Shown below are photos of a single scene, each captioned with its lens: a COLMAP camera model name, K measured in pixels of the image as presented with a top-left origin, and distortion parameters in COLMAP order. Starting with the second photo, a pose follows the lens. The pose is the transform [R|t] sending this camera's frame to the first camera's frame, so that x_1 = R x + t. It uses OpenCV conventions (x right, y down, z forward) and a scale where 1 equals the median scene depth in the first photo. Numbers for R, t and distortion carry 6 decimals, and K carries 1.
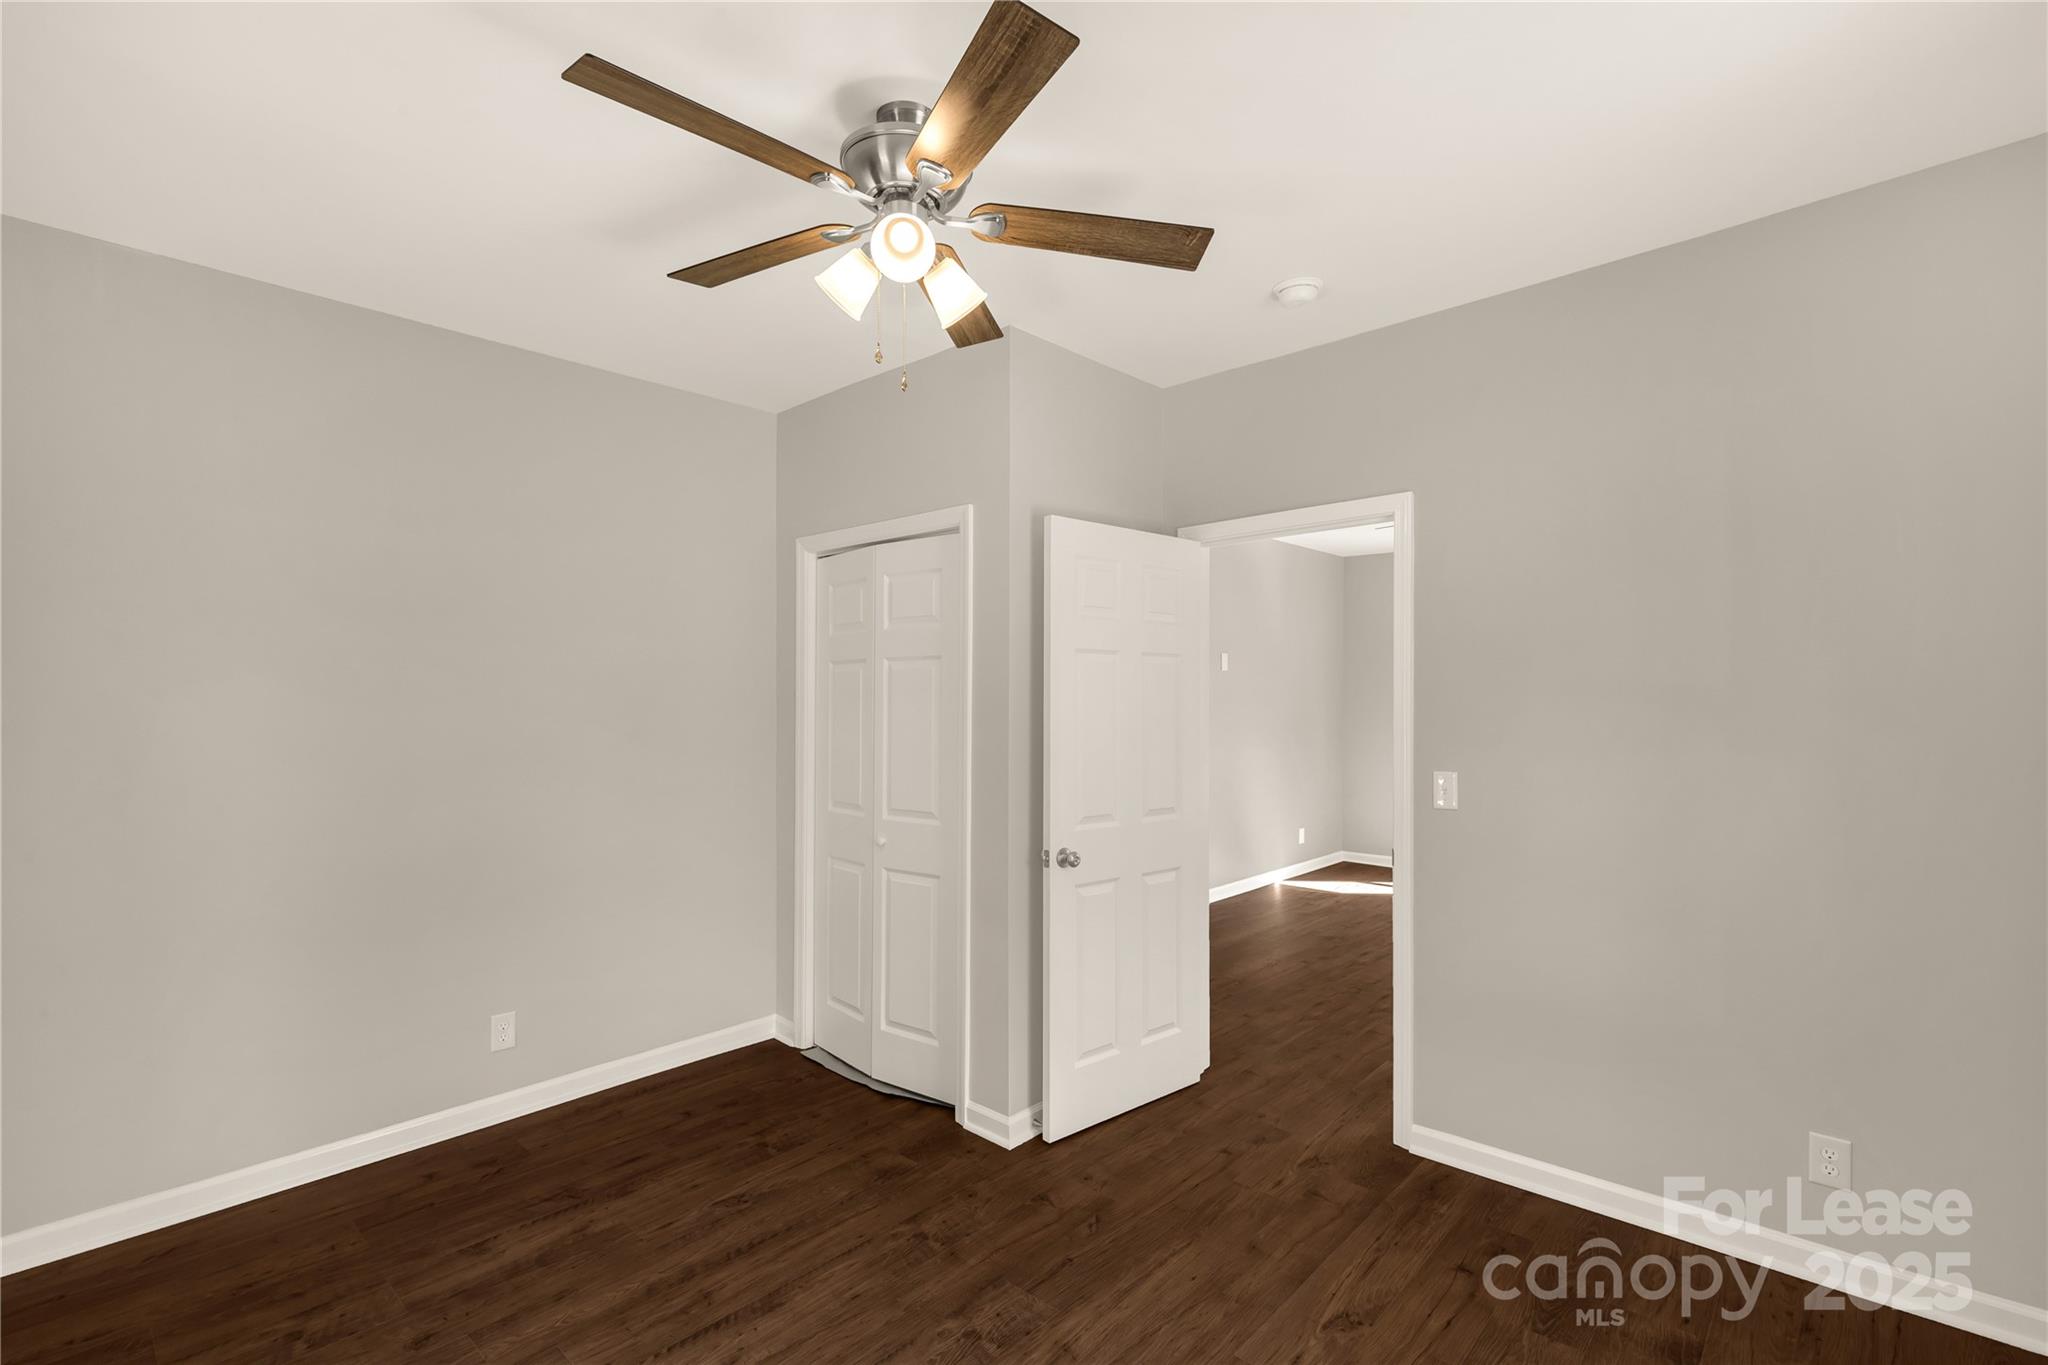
lens RADIAL K [[932.0, 0, 1028.7], [0, 932.0, 669.7], [0, 0, 1]] dist [0.005617, -0.000448]
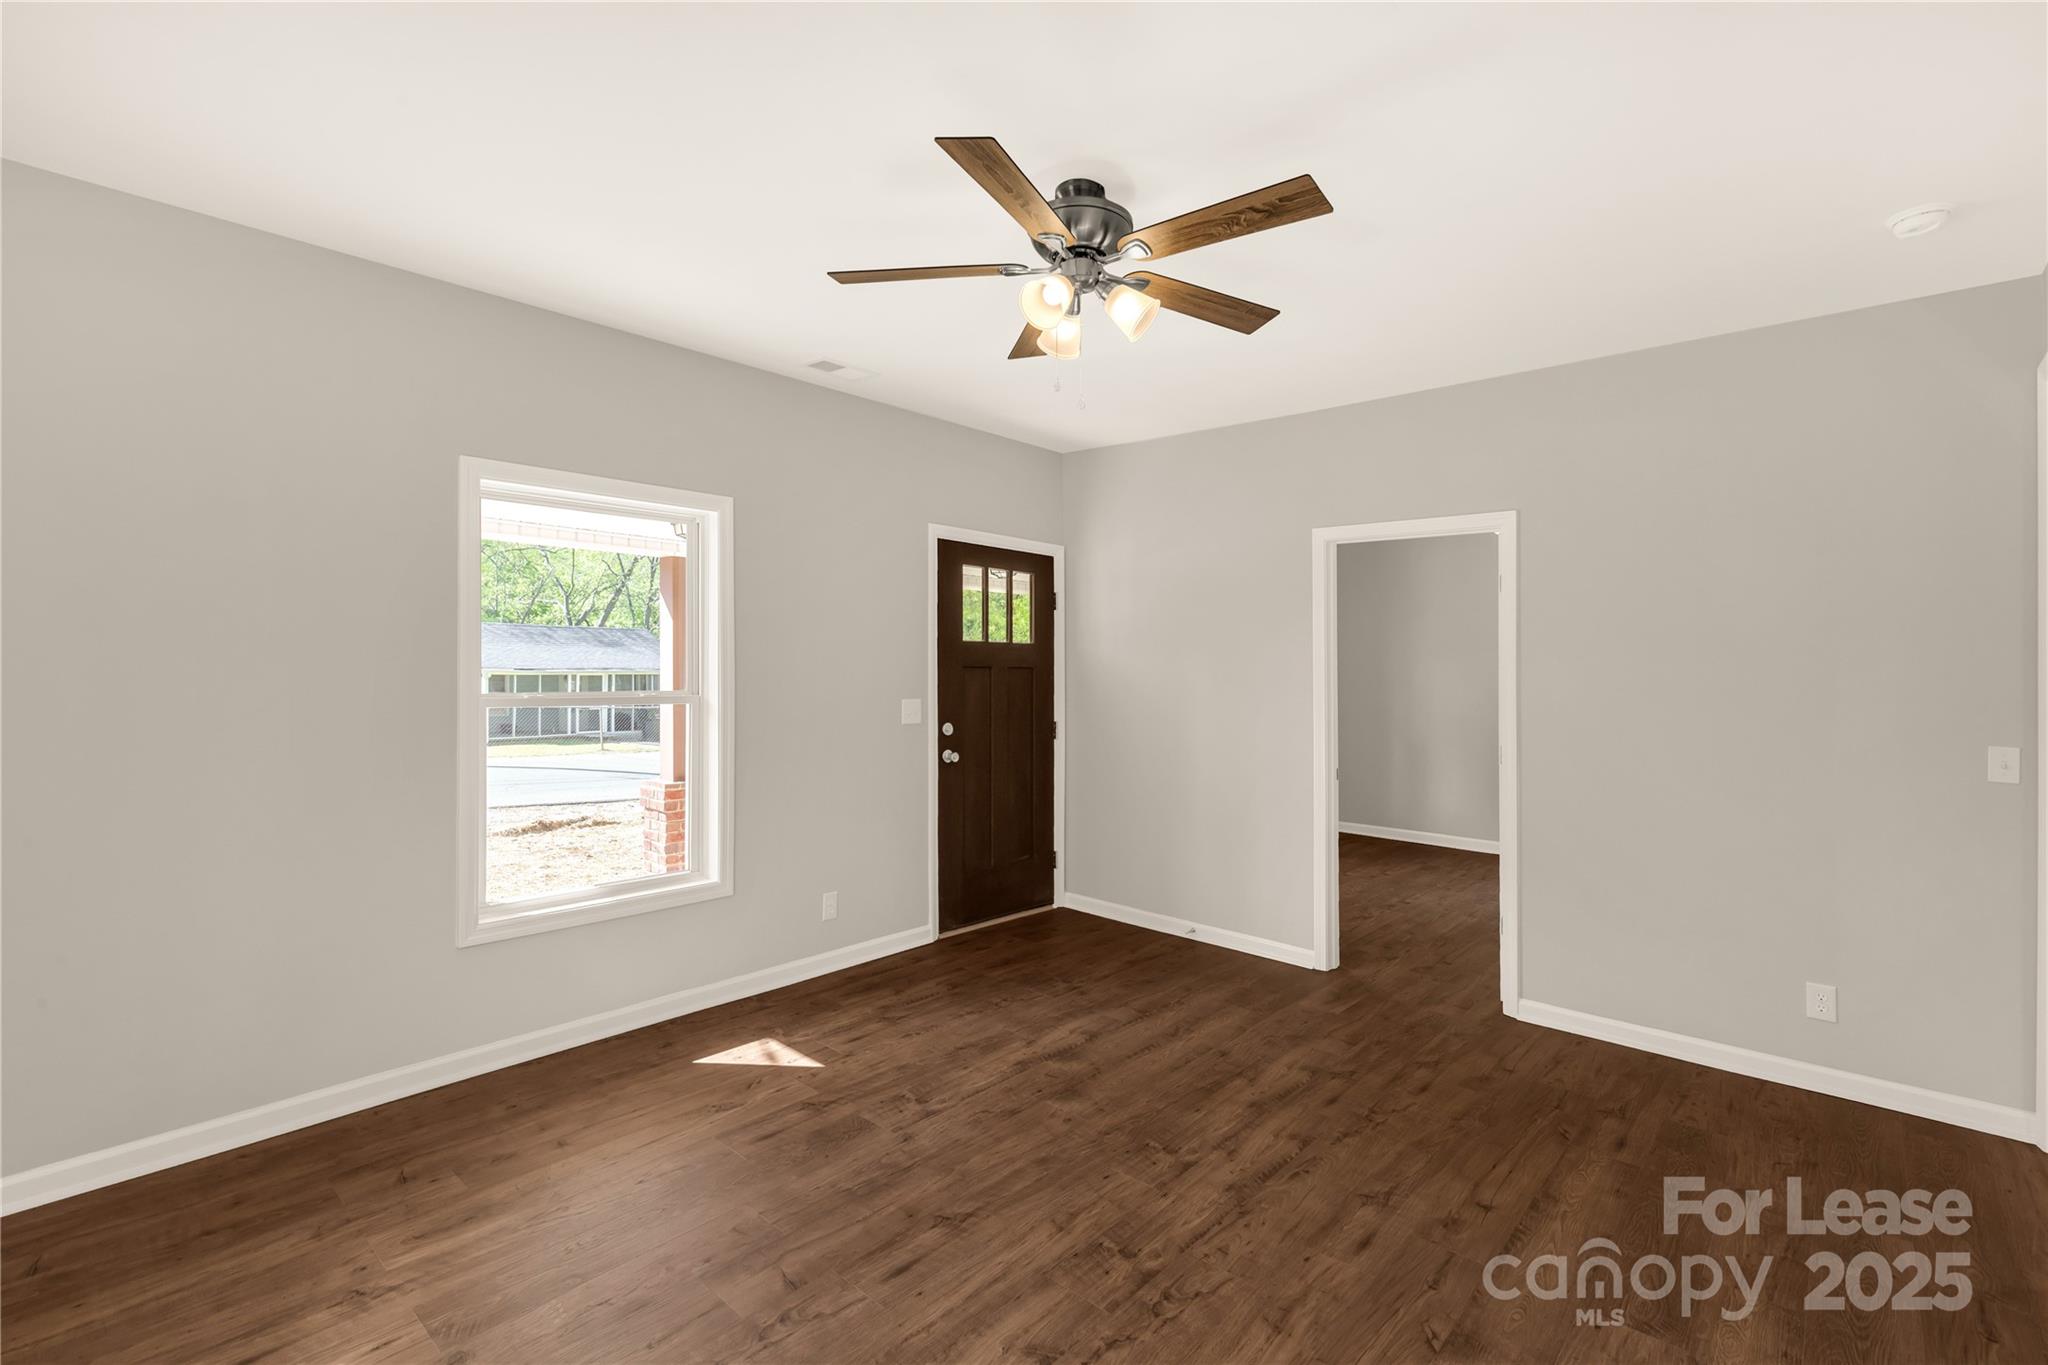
lens RADIAL K [[932.0, 0, 1028.7], [0, 932.0, 669.7], [0, 0, 1]] dist [0.005617, -0.000448]
pose [[-0.999774, -0.016633, -0.013225, 0.698613], [-0.016406, 0.999719, -0.017096, 0.055388], [0.013506, -0.016876, -0.999766, 1.907286]]
